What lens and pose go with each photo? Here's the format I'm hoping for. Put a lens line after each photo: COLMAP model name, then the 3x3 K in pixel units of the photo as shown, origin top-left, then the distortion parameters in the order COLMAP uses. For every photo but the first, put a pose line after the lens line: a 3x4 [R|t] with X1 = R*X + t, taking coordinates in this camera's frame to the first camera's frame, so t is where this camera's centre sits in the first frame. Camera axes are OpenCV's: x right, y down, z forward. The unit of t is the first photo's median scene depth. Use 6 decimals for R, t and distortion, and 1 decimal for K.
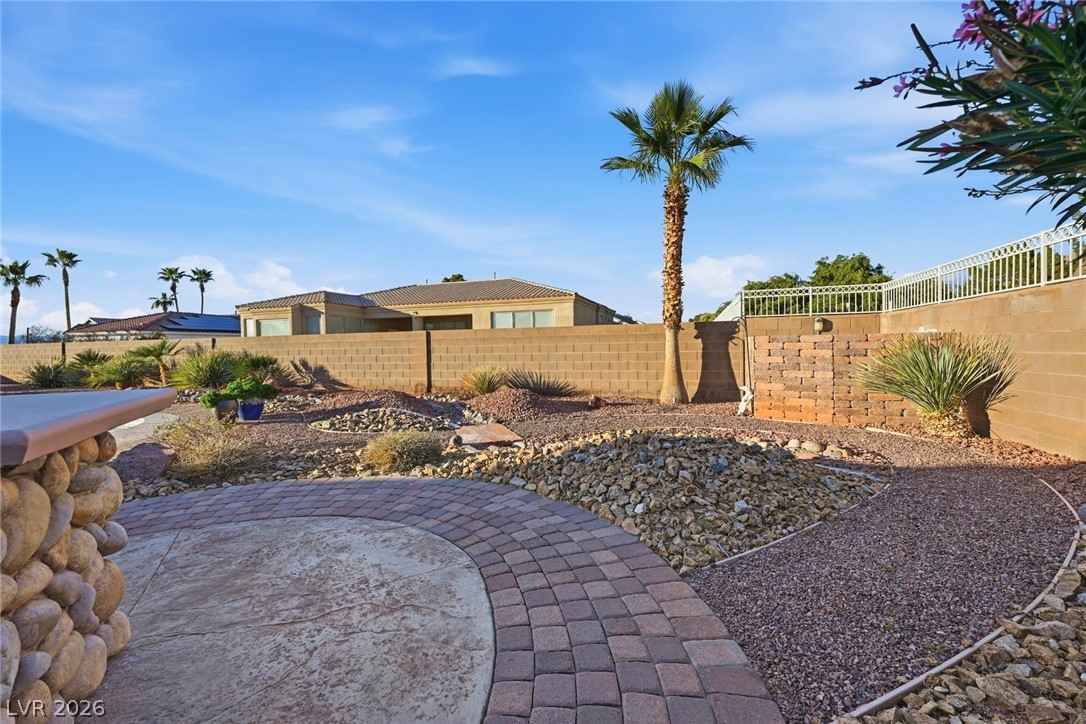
lens RADIAL K [[445.5, 0, 544.0], [0, 445.5, 358.7], [0, 0, 1]] dist [0.000503, 0.000361]
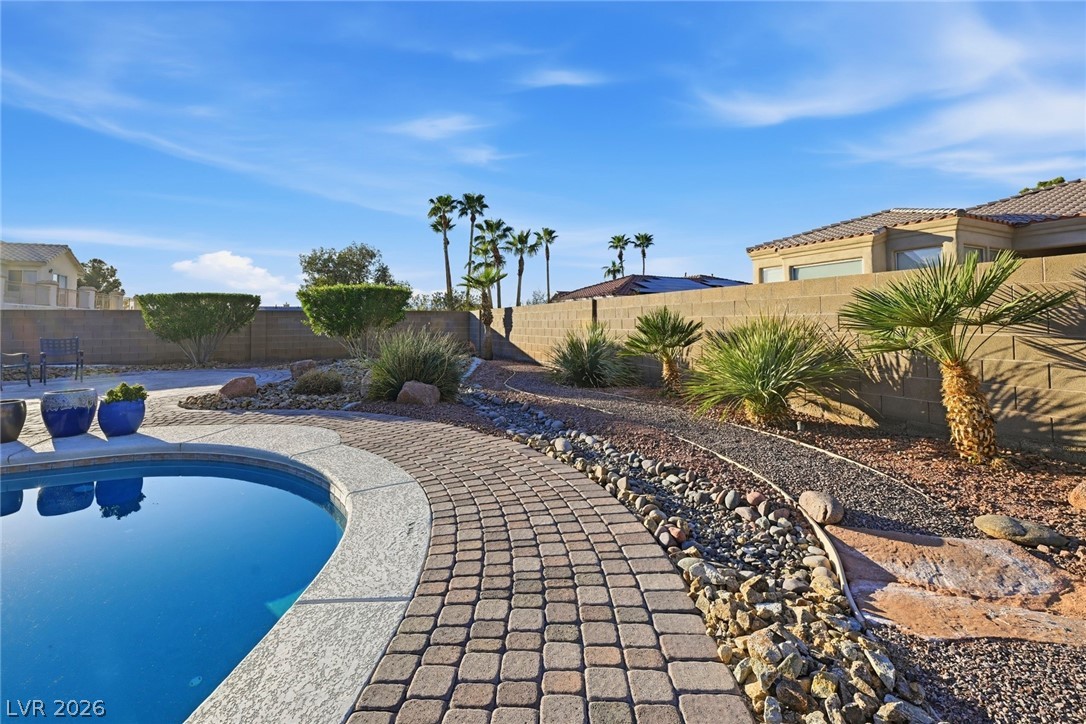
lens RADIAL K [[483.8, 0, 543.1], [0, 483.8, 322.7], [0, 0, 1]] dist [0.000675, 0.000074]
pose [[0.690858, 0.012017, -0.722891, -0.186067], [-0.022032, 0.999747, -0.004437, -0.000527], [0.722655, 0.018992, 0.690948, 0.145482]]
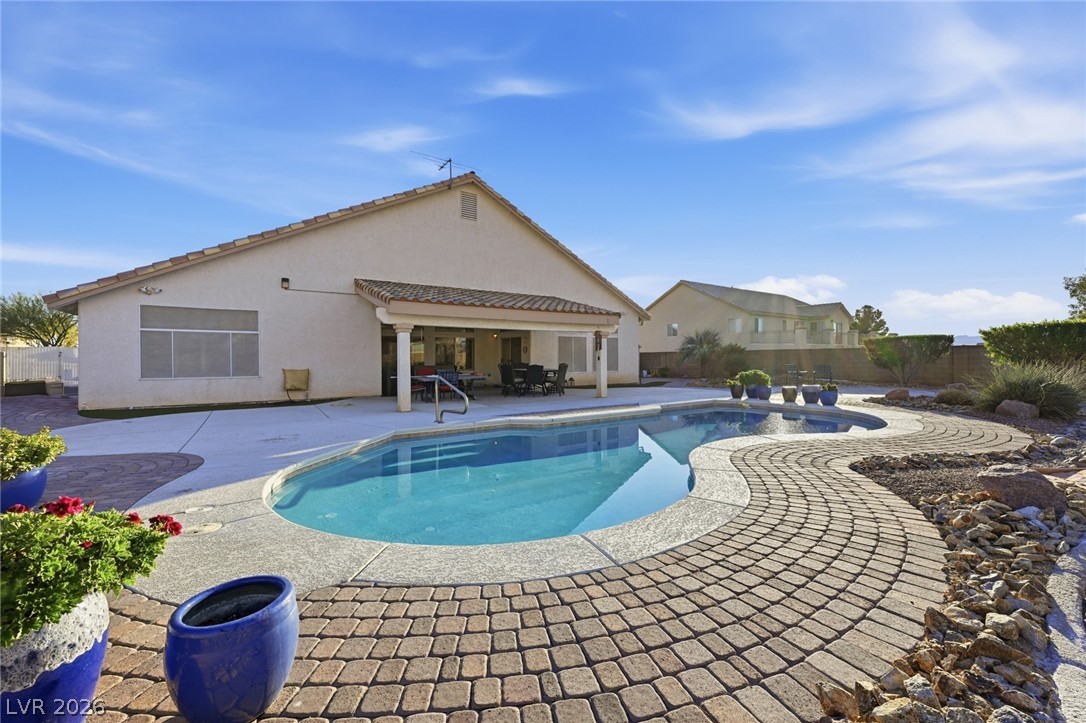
lens RADIAL K [[432.9, 0, 543.0], [0, 432.9, 361.5], [0, 0, 1]] dist [-0.000354, -0.000049]
pose [[-0.594785, 0.026628, -0.803444, -0.081079], [-0.003429, 0.999358, 0.035659, -0.003934], [0.803877, 0.023964, -0.594312, 0.162801]]
